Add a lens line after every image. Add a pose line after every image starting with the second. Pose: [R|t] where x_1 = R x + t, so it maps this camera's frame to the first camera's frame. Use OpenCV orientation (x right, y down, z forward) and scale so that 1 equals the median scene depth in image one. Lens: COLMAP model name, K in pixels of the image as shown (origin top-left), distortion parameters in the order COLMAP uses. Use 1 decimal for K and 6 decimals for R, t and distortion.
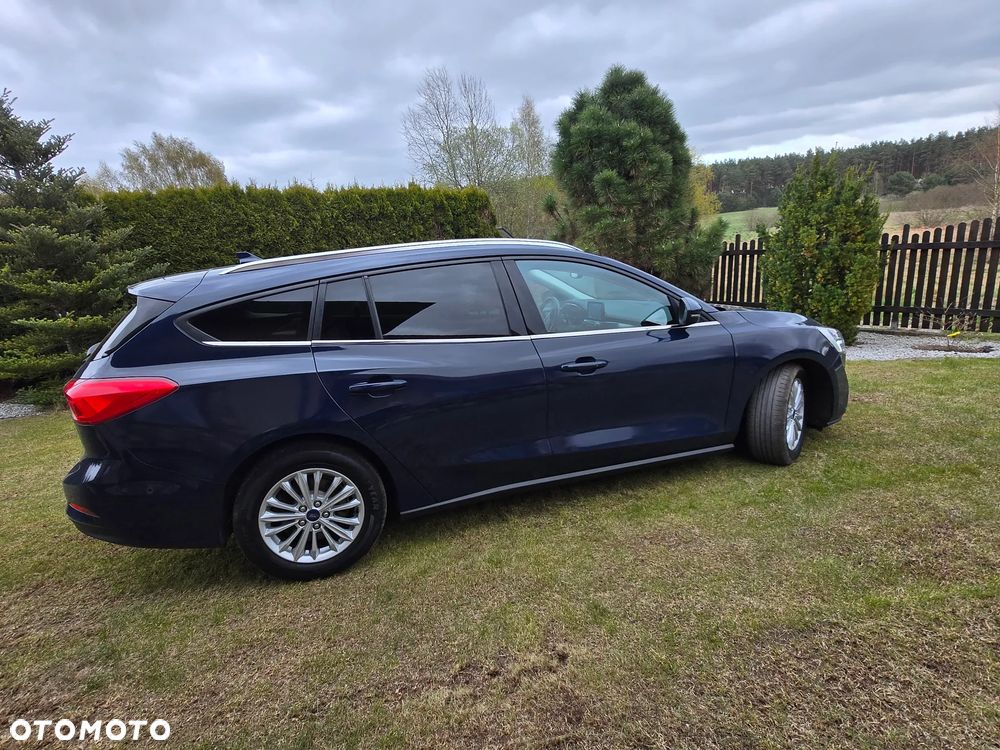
lens RADIAL K [[514.3, 0, 494.6], [0, 514.3, 367.3], [0, 0, 1]] dist [0.006042, -0.001338]
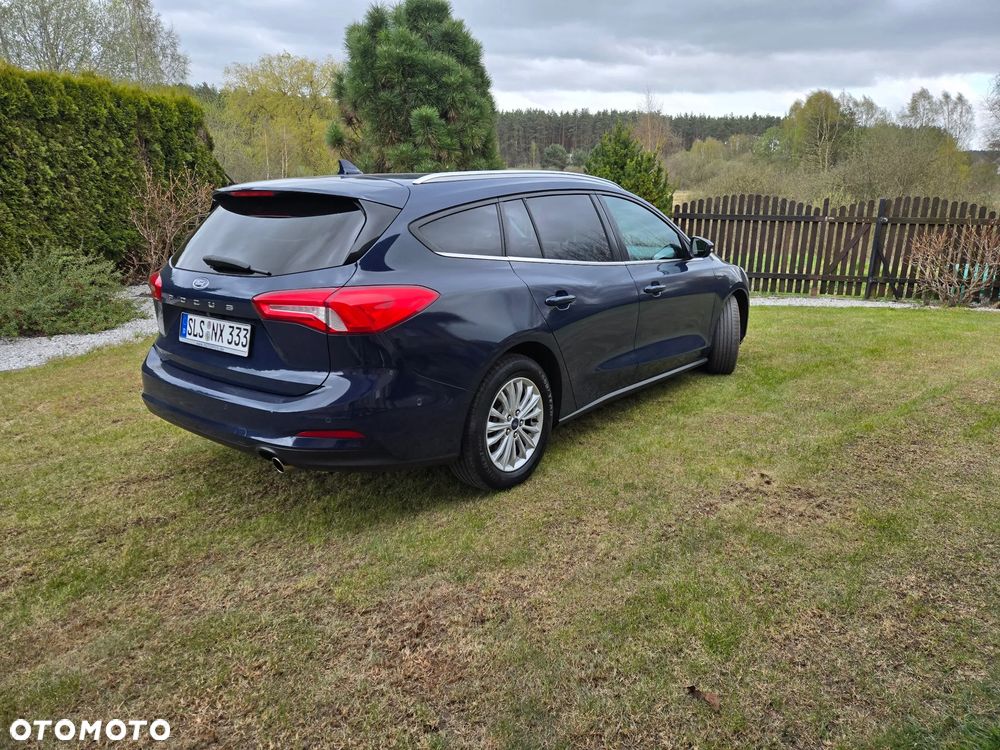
lens RADIAL K [[665.0, 0, 497.6], [0, 665.0, 361.2], [0, 0, 1]] dist [0.068231, -0.051945]
pose [[0.837717, -0.054071, 0.543421, -0.332944], [0.051751, 0.998468, 0.019572, 0.039715], [-0.543647, 0.011726, 0.839232, -0.034696]]
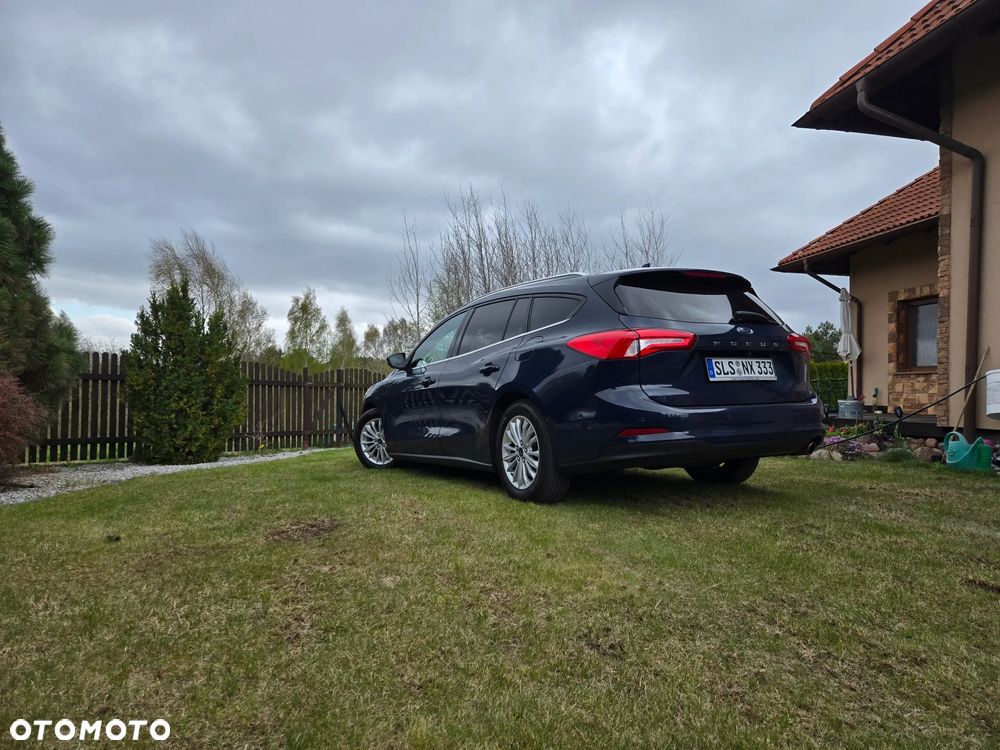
lens RADIAL K [[665.0, 0, 505.2], [0, 665.0, 369.7], [0, 0, 1]] dist [0.068231, -0.051945]
pose [[-0.183233, 0.123281, 0.975309, -0.699561], [0.237768, 0.968208, -0.077714, 0.020904], [-0.953883, 0.217658, -0.206720, 0.616184]]
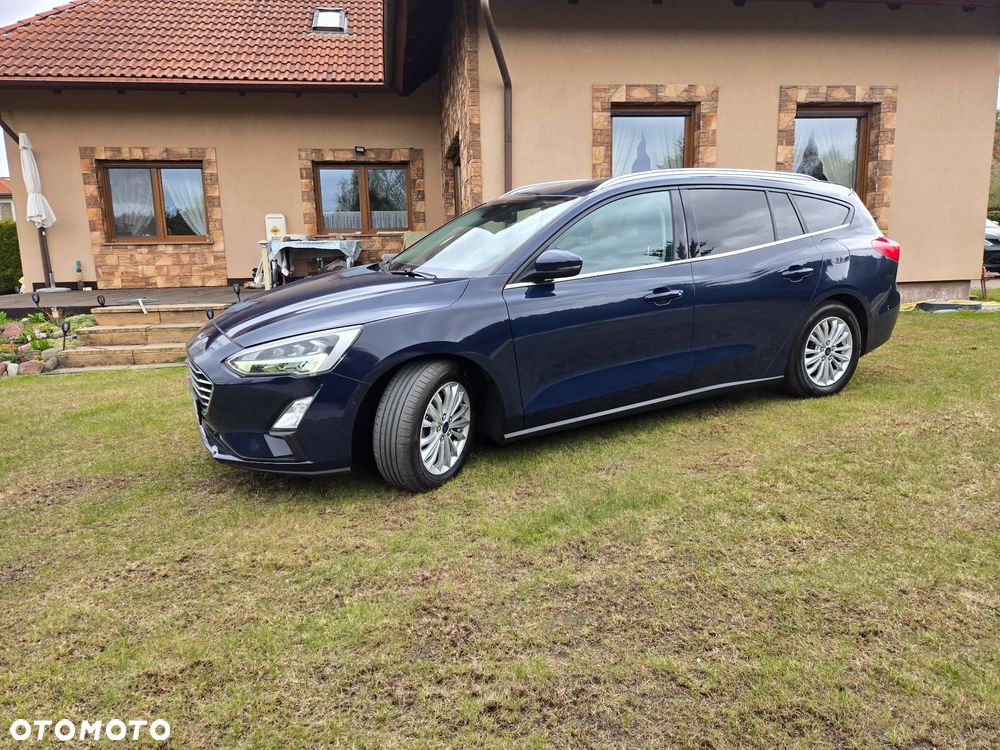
lens RADIAL K [[665.0, 0, 498.0], [0, 665.0, 369.5], [0, 0, 1]] dist [0.068231, -0.051945]
pose [[-0.982124, 0.140148, -0.125659, 0.162721], [0.074554, 0.902600, 0.423975, -0.198655], [0.172840, 0.407028, -0.896914, 0.971476]]
